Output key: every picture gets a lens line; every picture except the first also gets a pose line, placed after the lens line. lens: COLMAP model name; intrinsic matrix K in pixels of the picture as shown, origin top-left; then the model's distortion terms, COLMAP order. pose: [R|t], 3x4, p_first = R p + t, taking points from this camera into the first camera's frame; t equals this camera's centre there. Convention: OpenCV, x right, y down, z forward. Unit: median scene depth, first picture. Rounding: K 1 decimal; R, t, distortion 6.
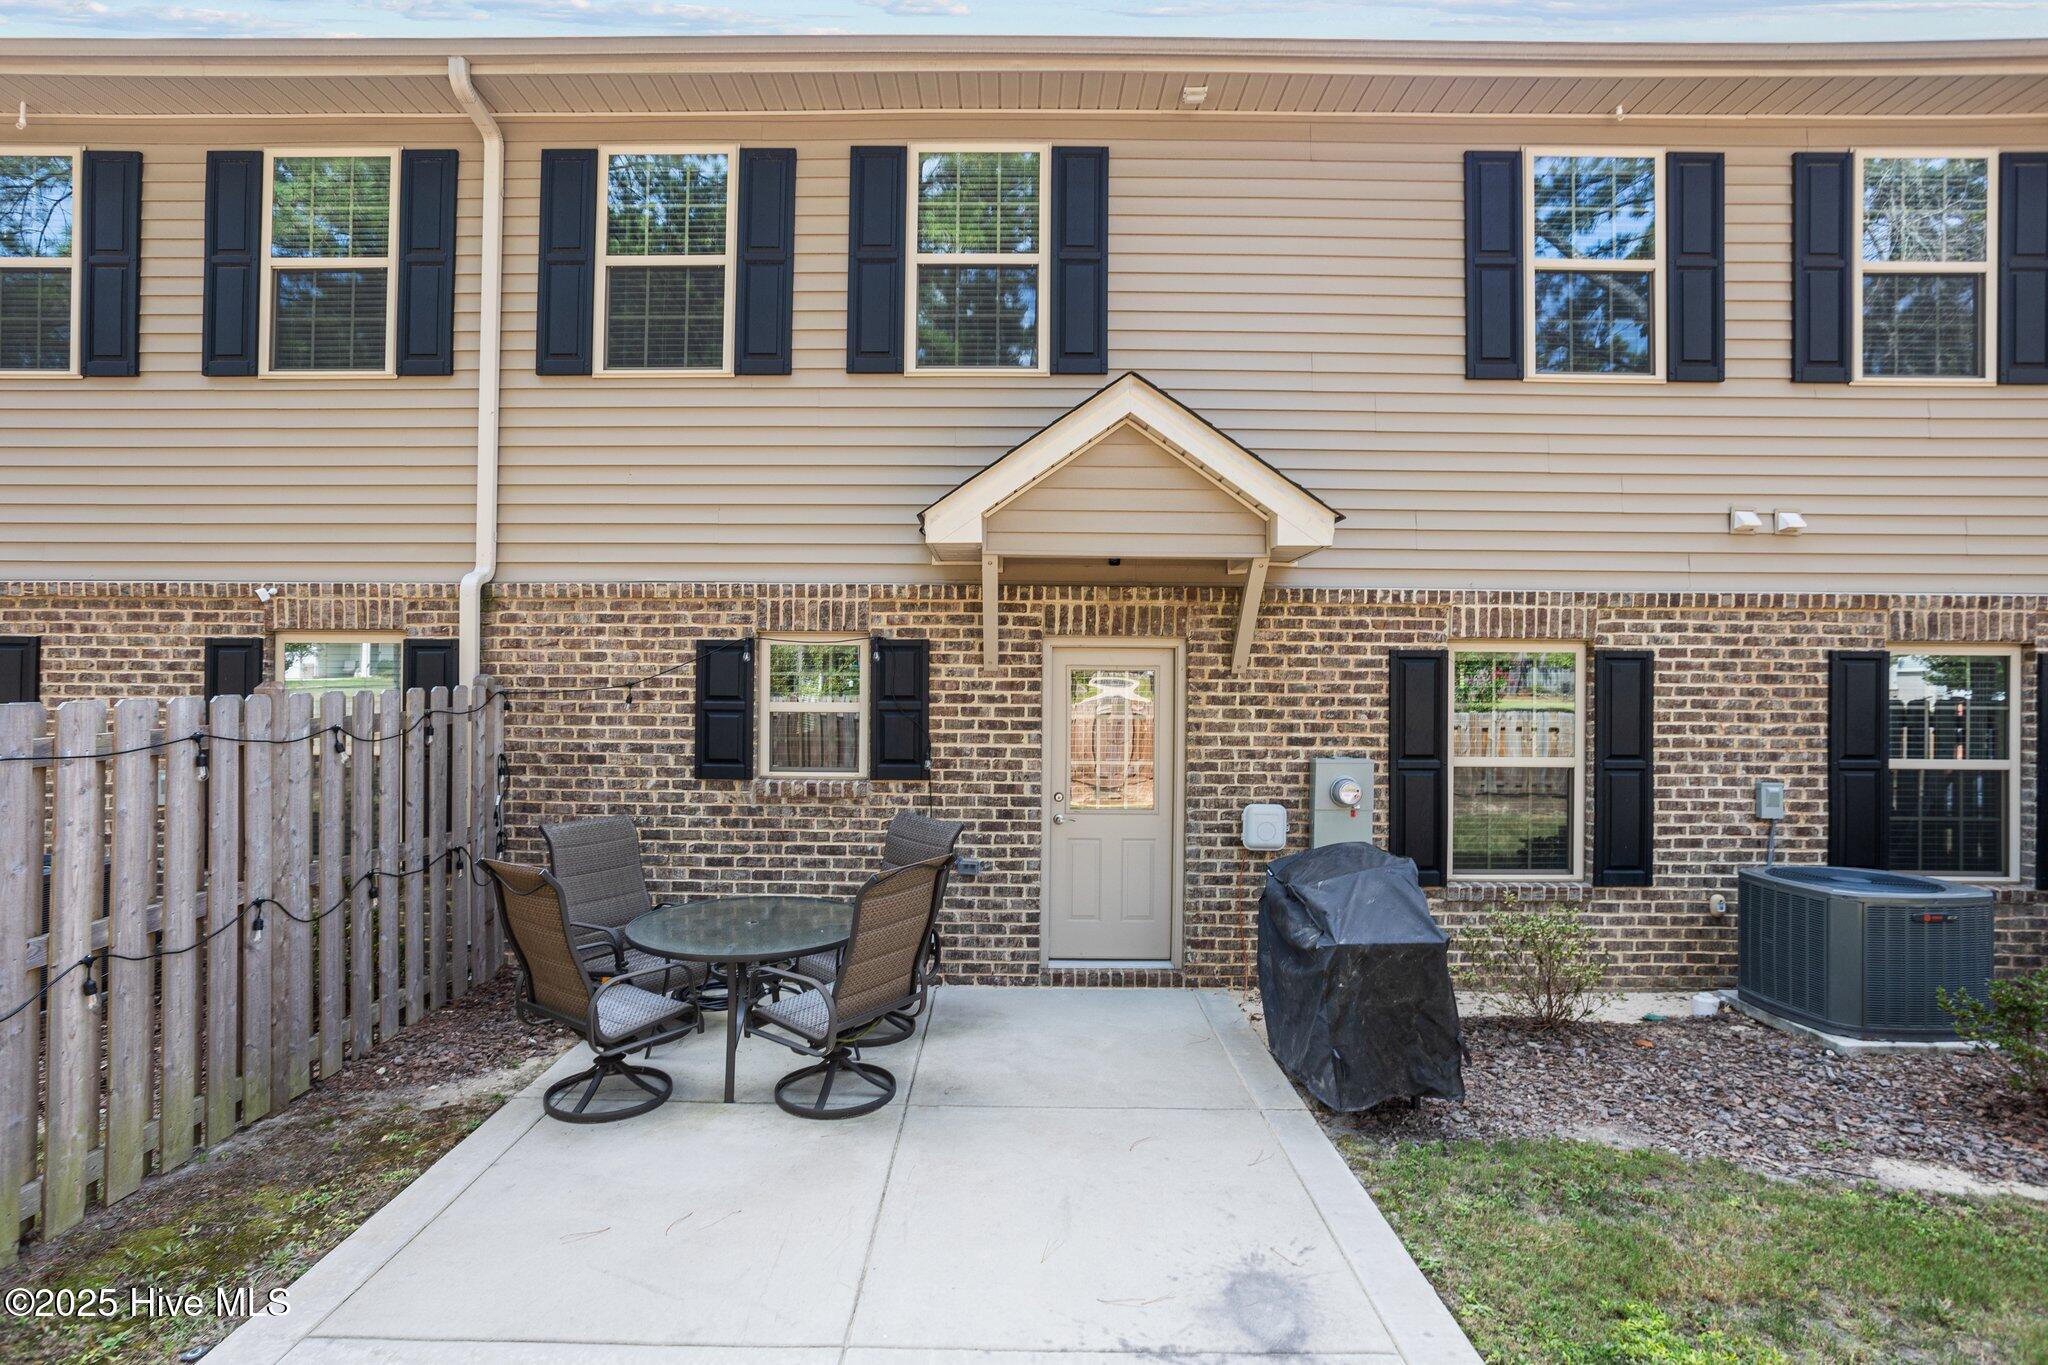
lens RADIAL K [[1015.5, 0, 1024.0], [0, 1015.5, 682.5], [0, 0, 1]] dist [-0.051459, 0.028204]
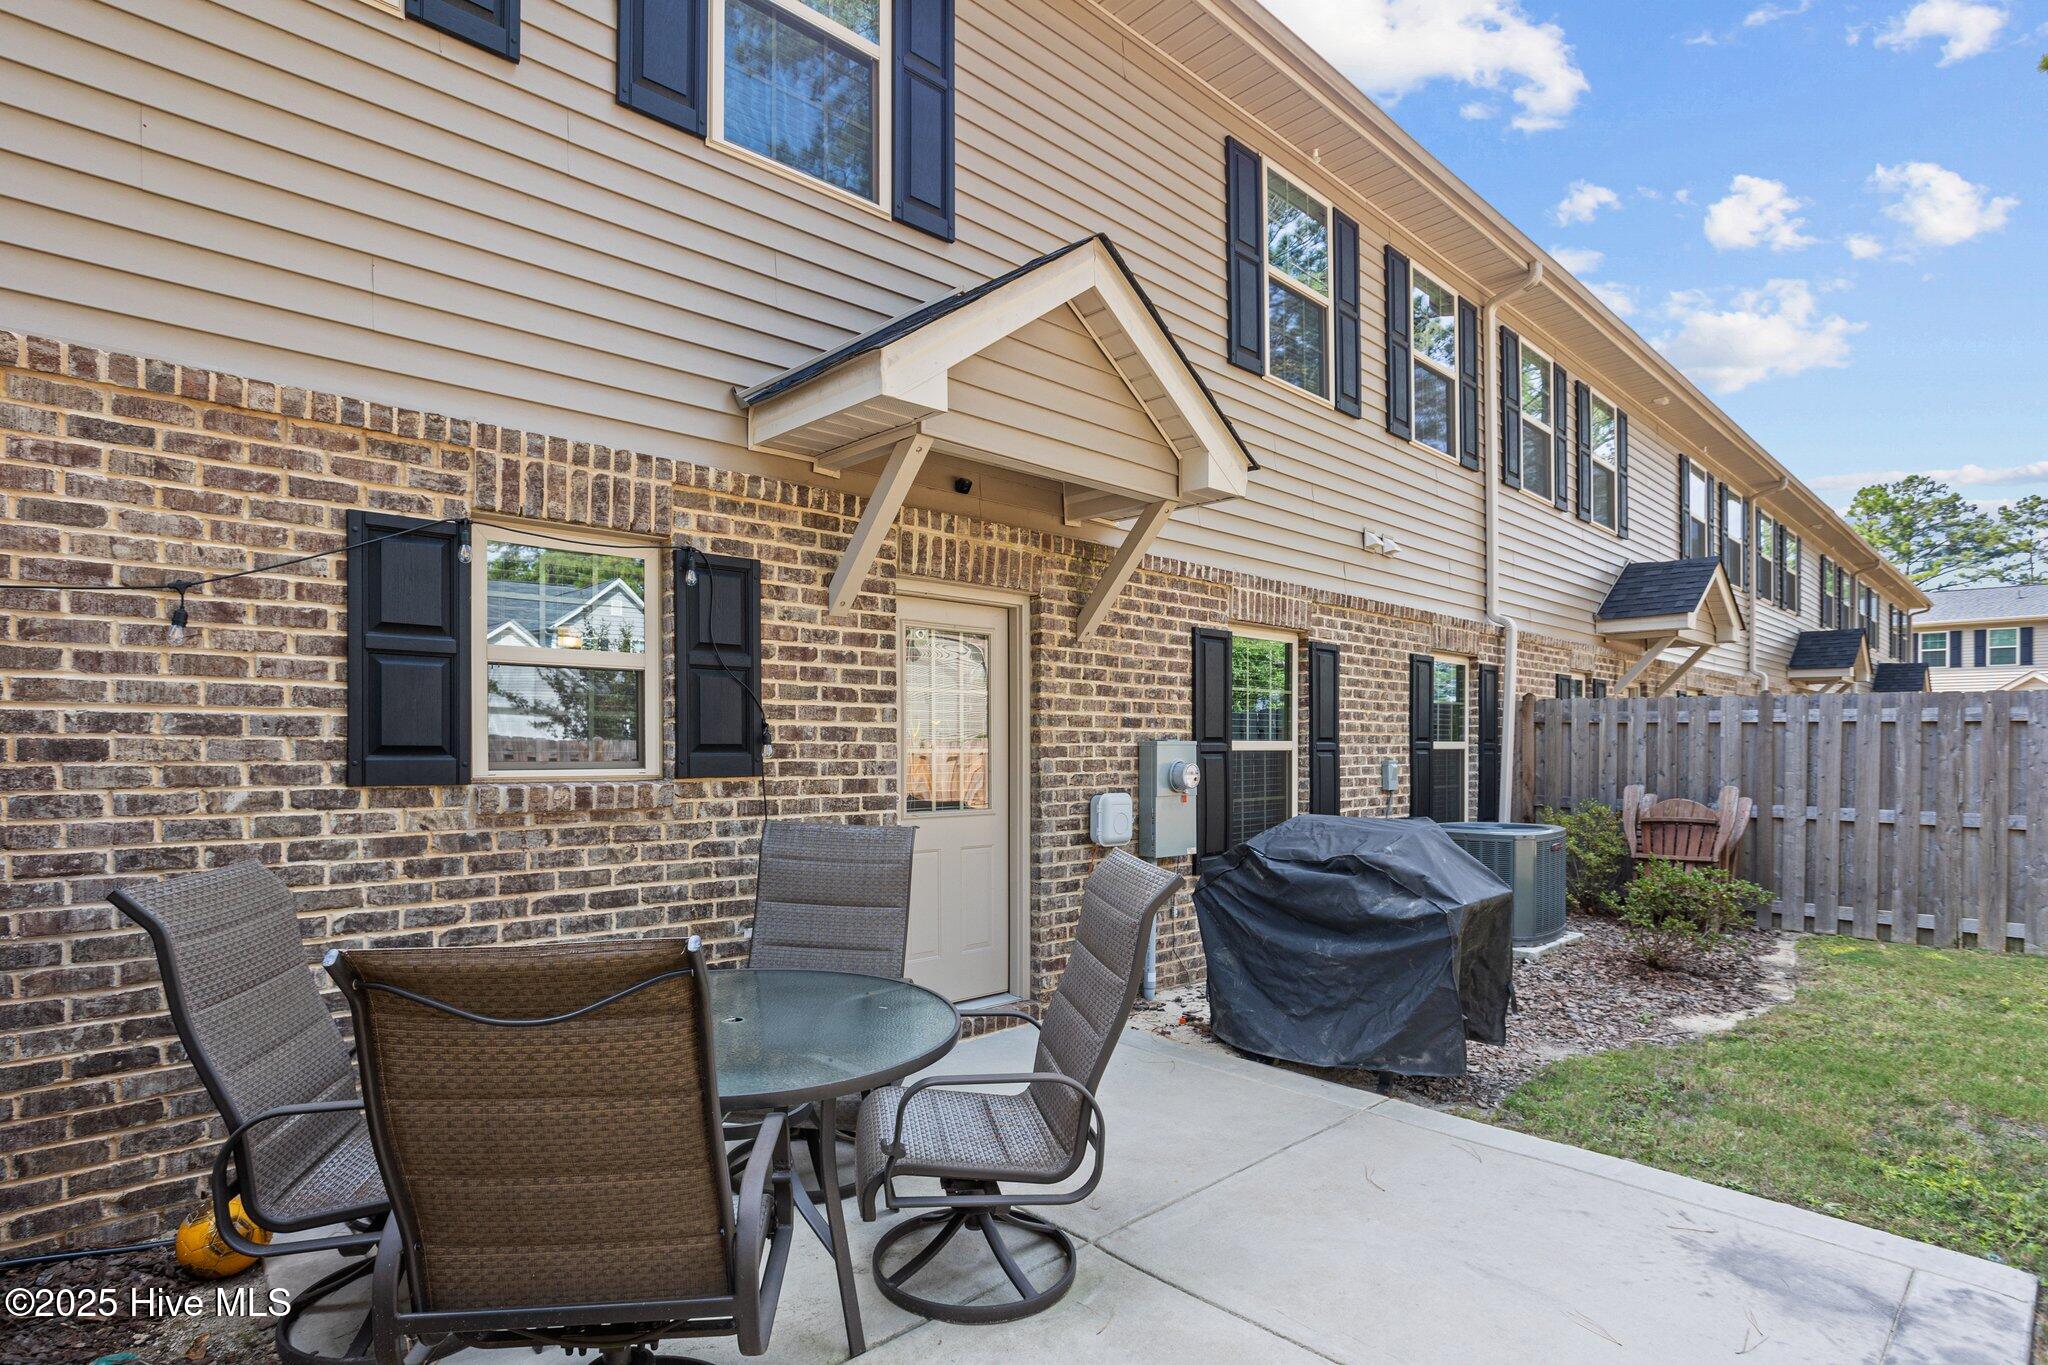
lens RADIAL K [[1052.4, 0, 1028.7], [0, 1052.4, 757.1], [0, 0, 1]] dist [-0.051577, 0.031779]
pose [[0.722039, -0.013981, 0.691711, -0.435821], [0.001142, 0.999819, 0.019016, 0.071209], [-0.691851, -0.012940, 0.721924, 0.392657]]
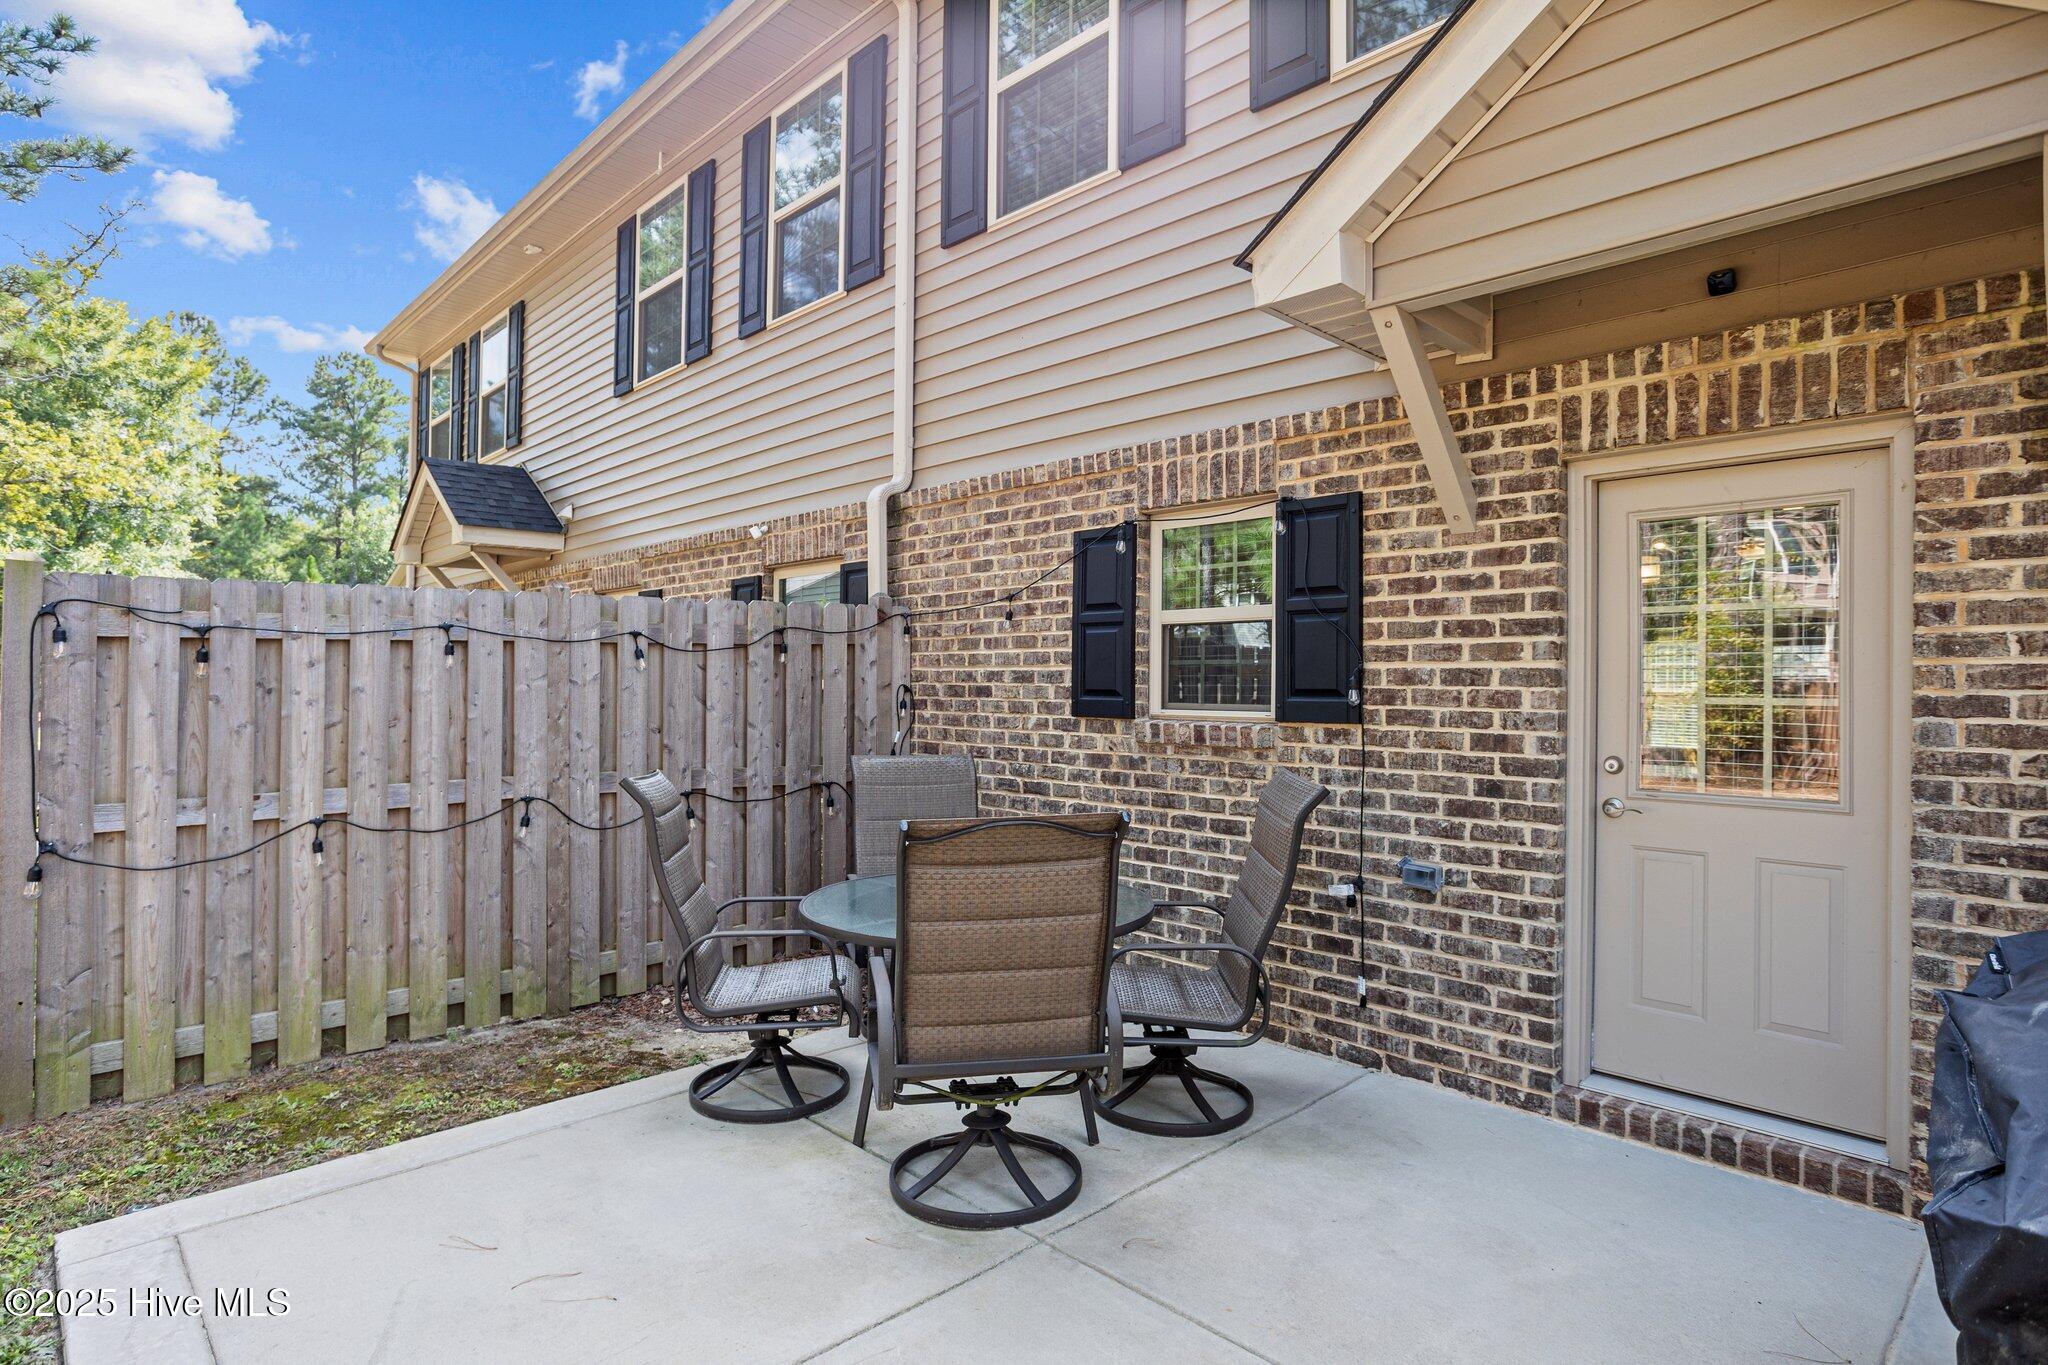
lens RADIAL K [[1108.1, 0, 988.1], [0, 1108.1, 677.4], [0, 0, 1]] dist [-0.052029, 0.042932]
pose [[0.681459, -0.010455, -0.731782, 0.234339], [0.003101, 0.999930, -0.011398, 0.075200], [0.731850, 0.005498, 0.681443, 0.390368]]
